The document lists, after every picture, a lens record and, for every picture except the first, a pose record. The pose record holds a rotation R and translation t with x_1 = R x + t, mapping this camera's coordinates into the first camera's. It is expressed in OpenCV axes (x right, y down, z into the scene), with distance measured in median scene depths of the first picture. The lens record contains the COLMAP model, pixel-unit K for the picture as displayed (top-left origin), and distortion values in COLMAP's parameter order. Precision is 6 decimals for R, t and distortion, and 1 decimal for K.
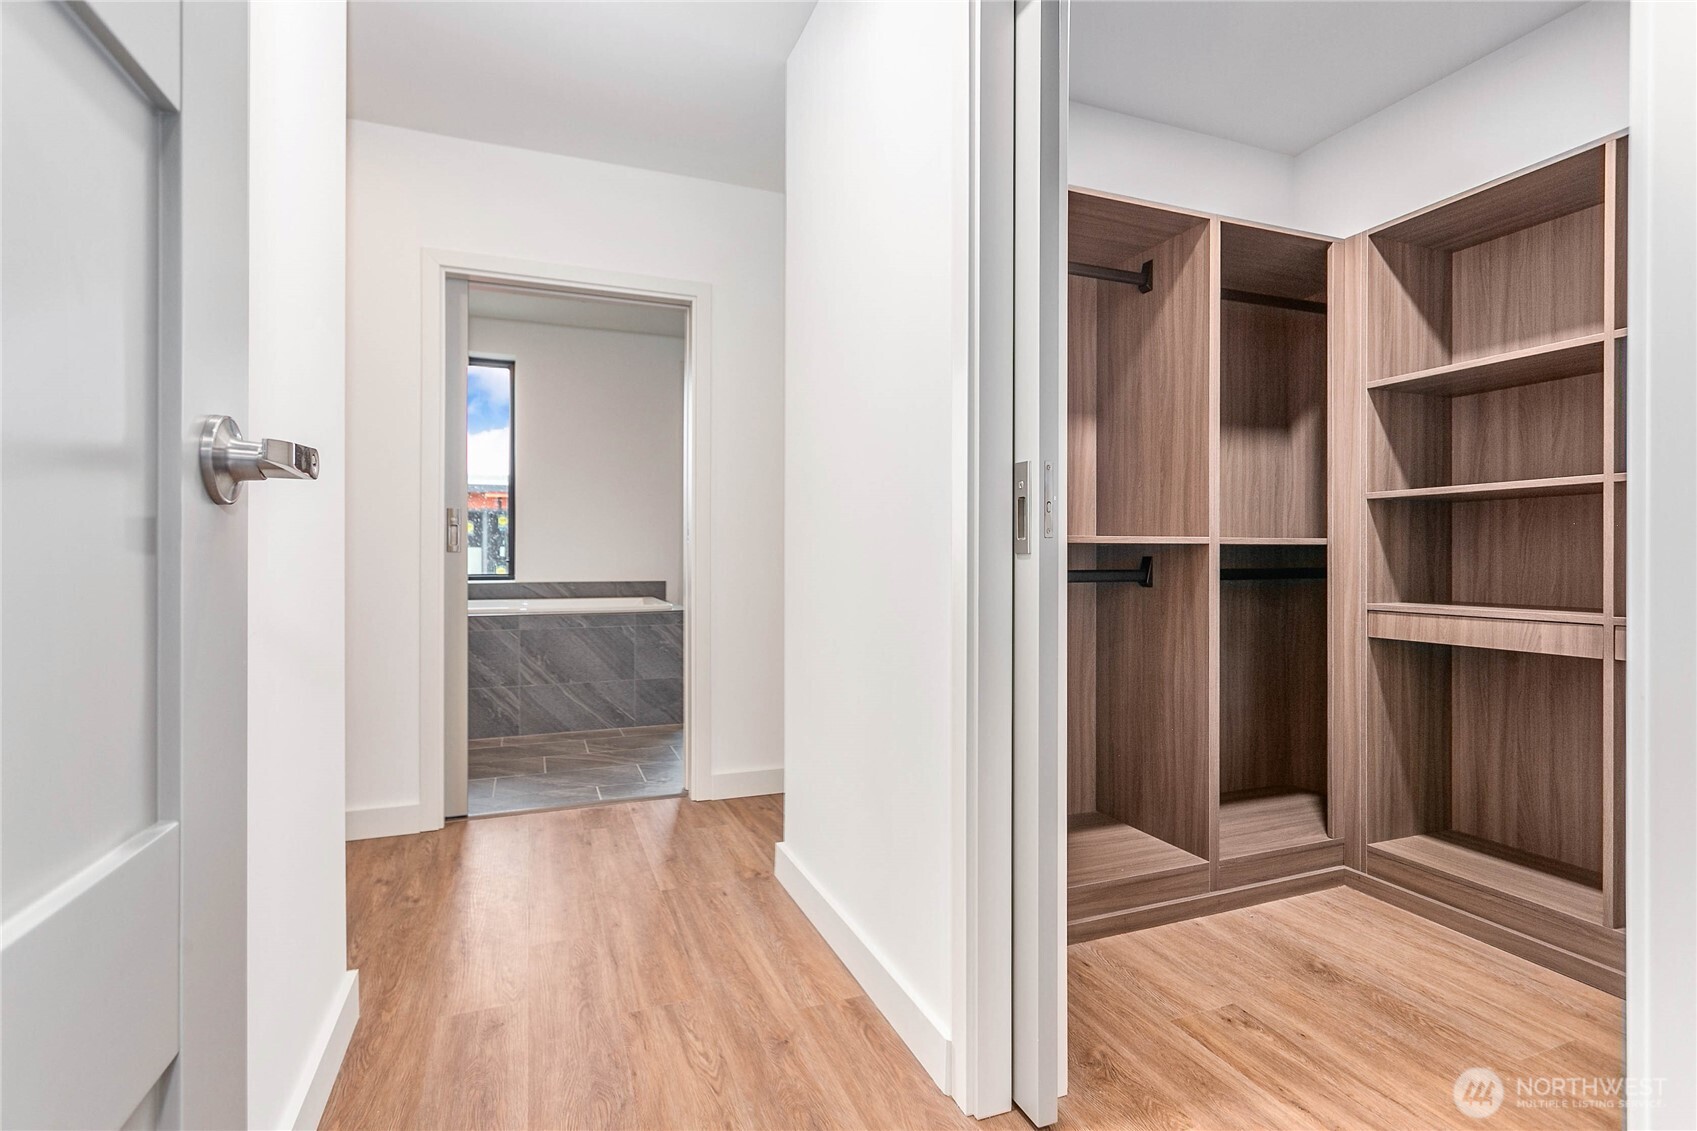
lens RADIAL K [[806.8, 0, 848.3], [0, 806.8, 558.9], [0, 0, 1]] dist [0.002810, 0.002073]
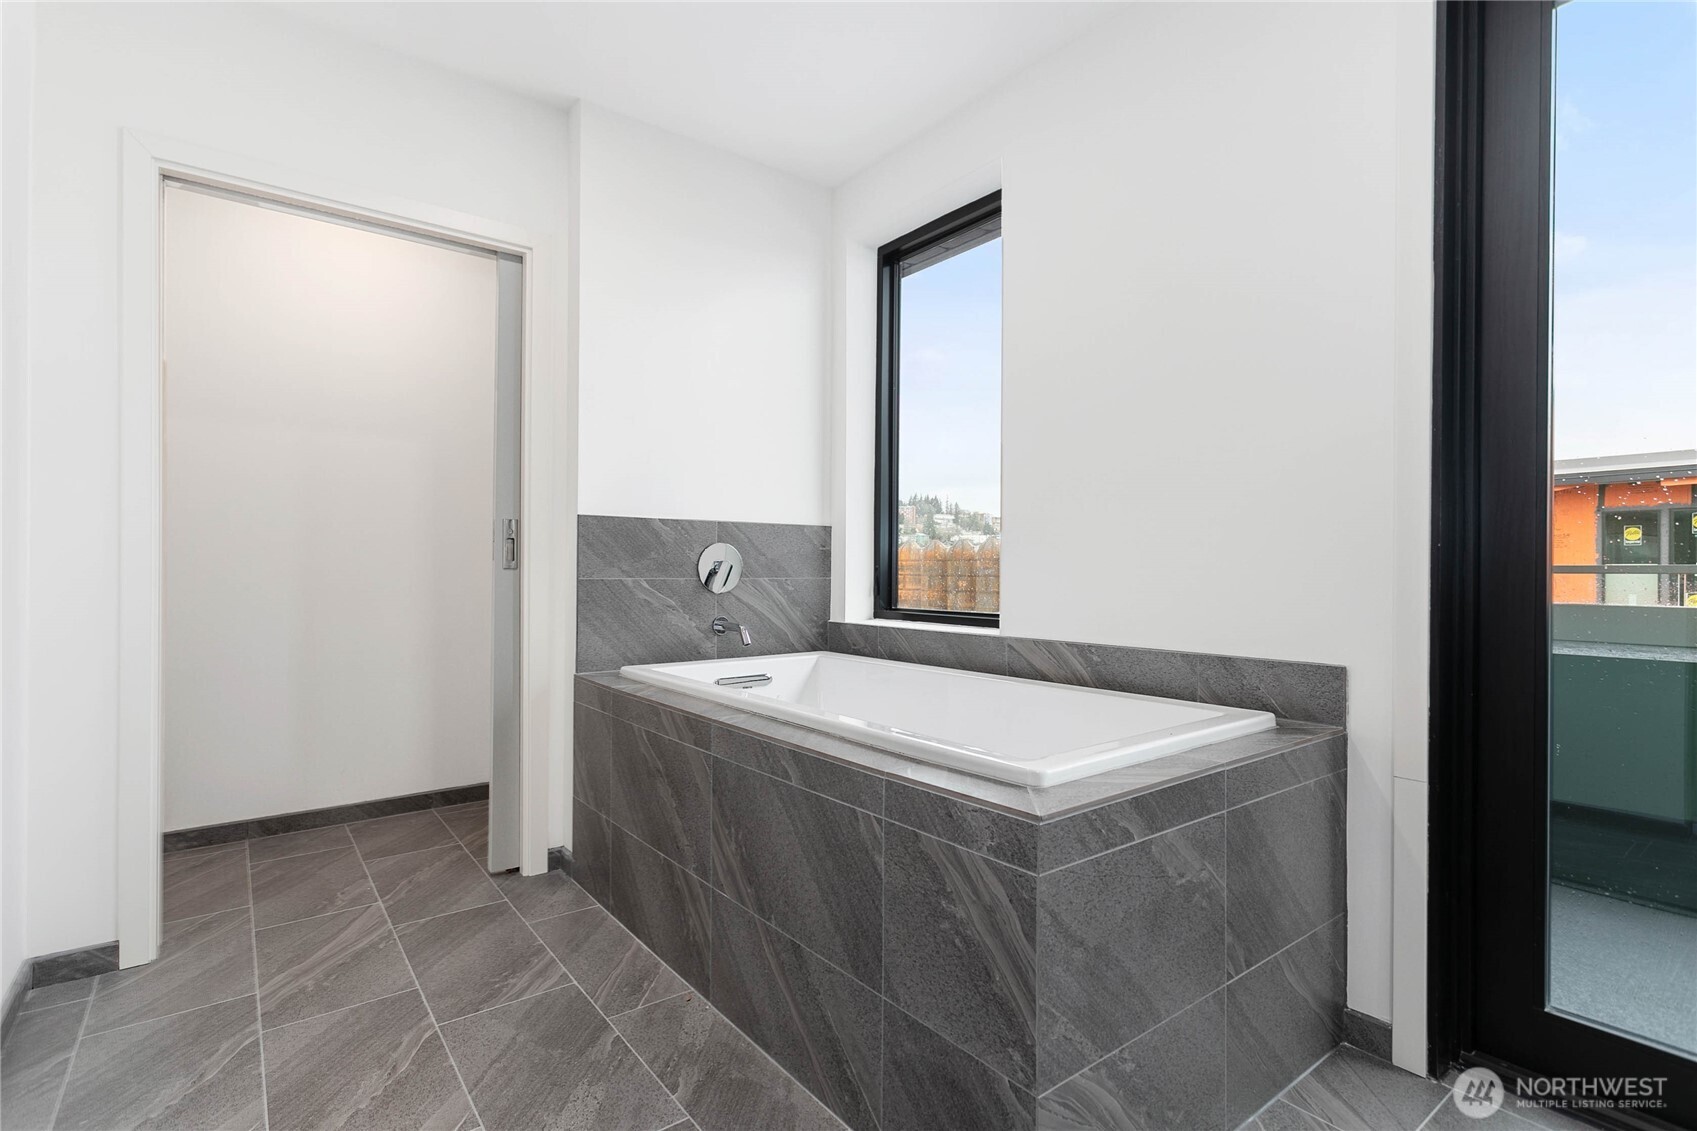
lens RADIAL K [[806.8, 0, 845.3], [0, 806.8, 571.8], [0, 0, 1]] dist [0.002810, 0.002073]
pose [[0.268199, 0.000991, -0.963363, 0.021357], [-0.009323, 0.999955, -0.001567, -0.008199], [0.963318, 0.009402, 0.268196, 0.903878]]
